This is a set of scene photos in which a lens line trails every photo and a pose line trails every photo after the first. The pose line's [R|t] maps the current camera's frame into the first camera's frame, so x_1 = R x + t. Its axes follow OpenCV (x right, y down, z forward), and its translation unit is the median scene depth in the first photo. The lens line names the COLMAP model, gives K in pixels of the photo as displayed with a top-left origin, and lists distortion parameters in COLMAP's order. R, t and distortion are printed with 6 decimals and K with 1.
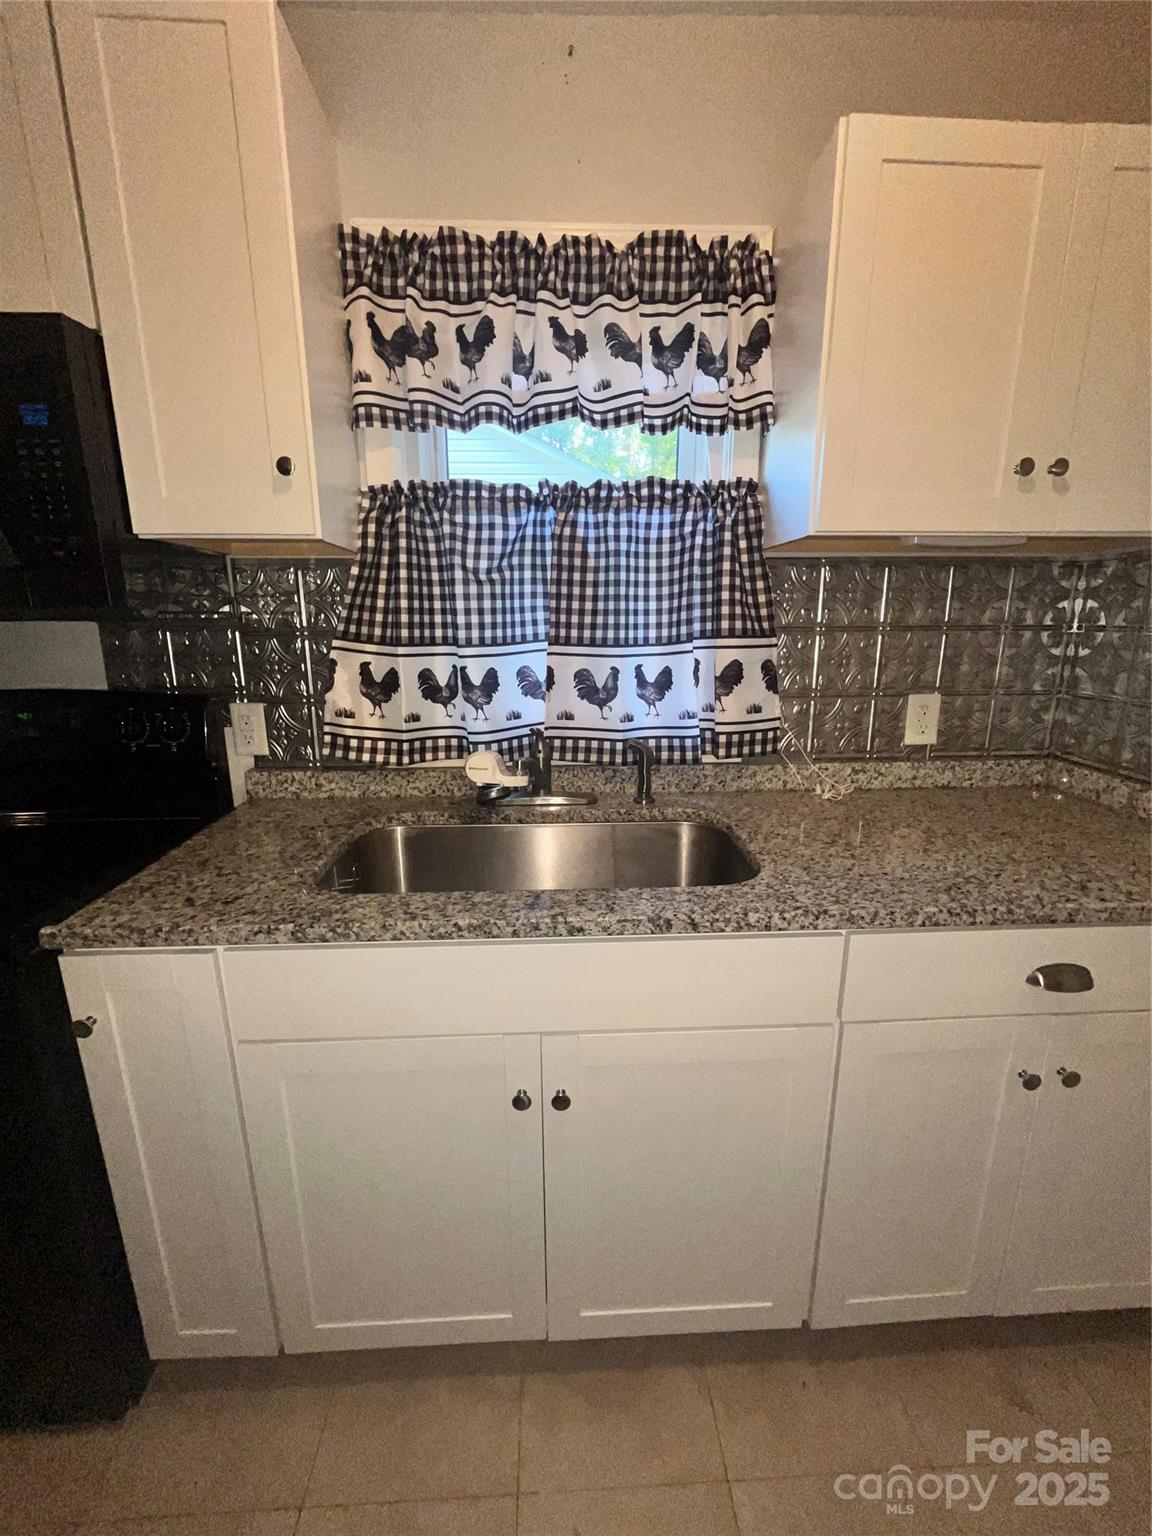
lens RADIAL K [[623.7, 0, 578.1], [0, 623.7, 759.1], [0, 0, 1]] dist [0.001324, -0.000343]
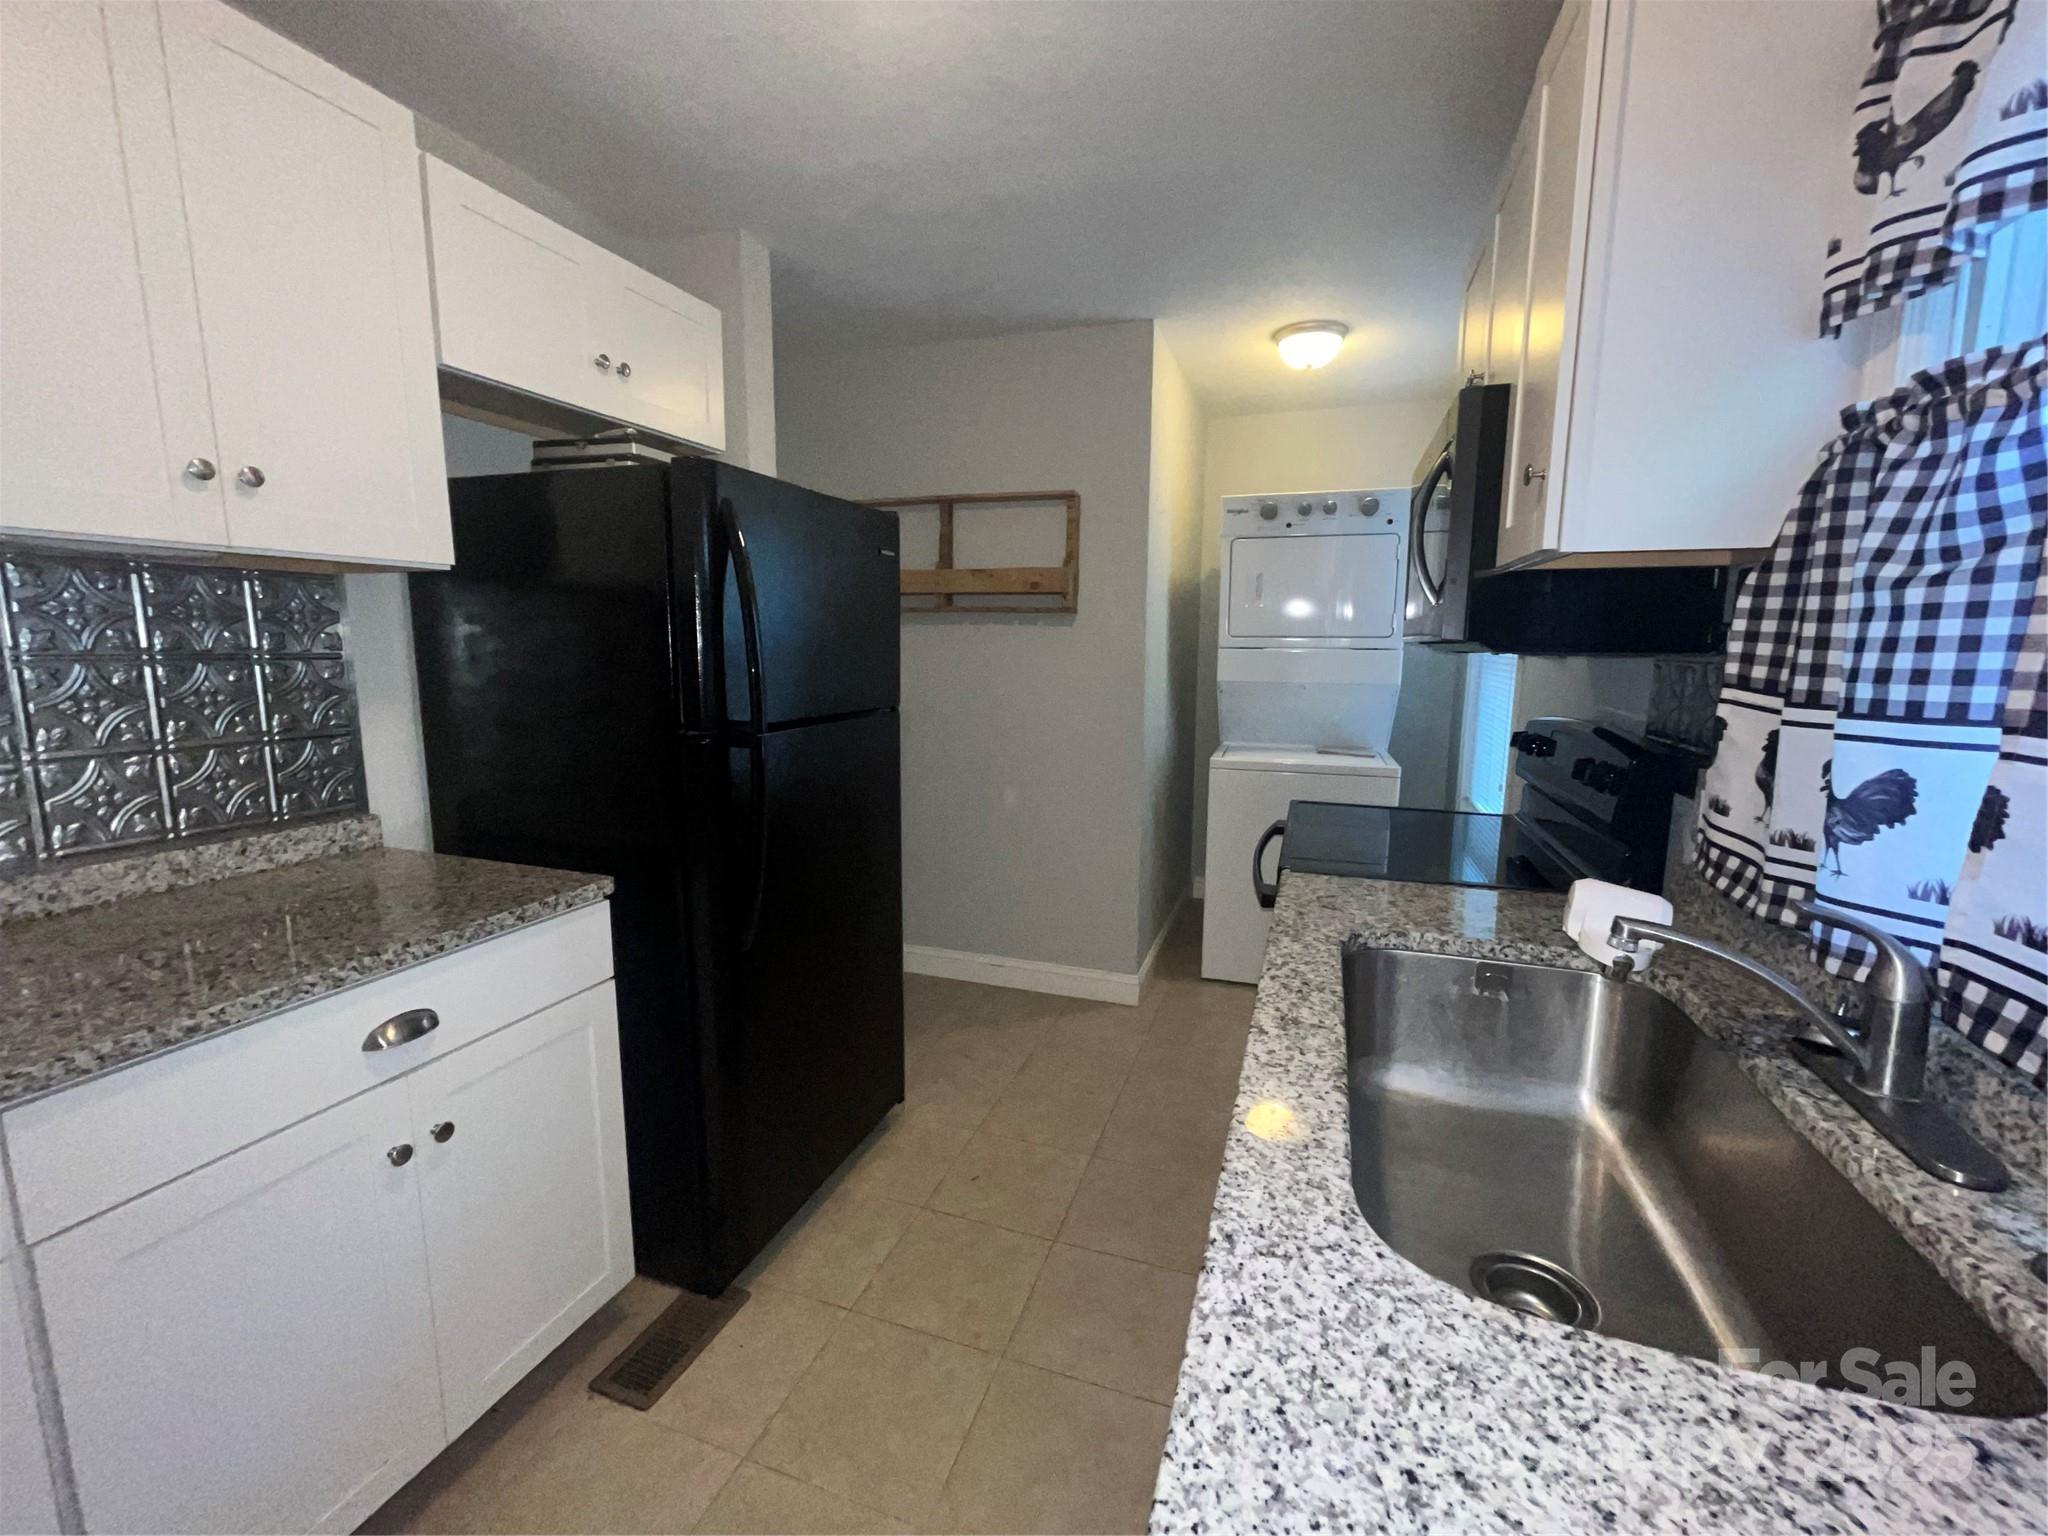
lens RADIAL K [[831.6, 0, 1029.3], [0, 831.6, 763.8], [0, 0, 1]] dist [0.001324, -0.000343]
pose [[-0.356538, 0.134784, -0.924508, 0.680743], [-0.224153, 0.948297, 0.224697, -0.157847], [0.906993, 0.287344, -0.307891, 0.679528]]
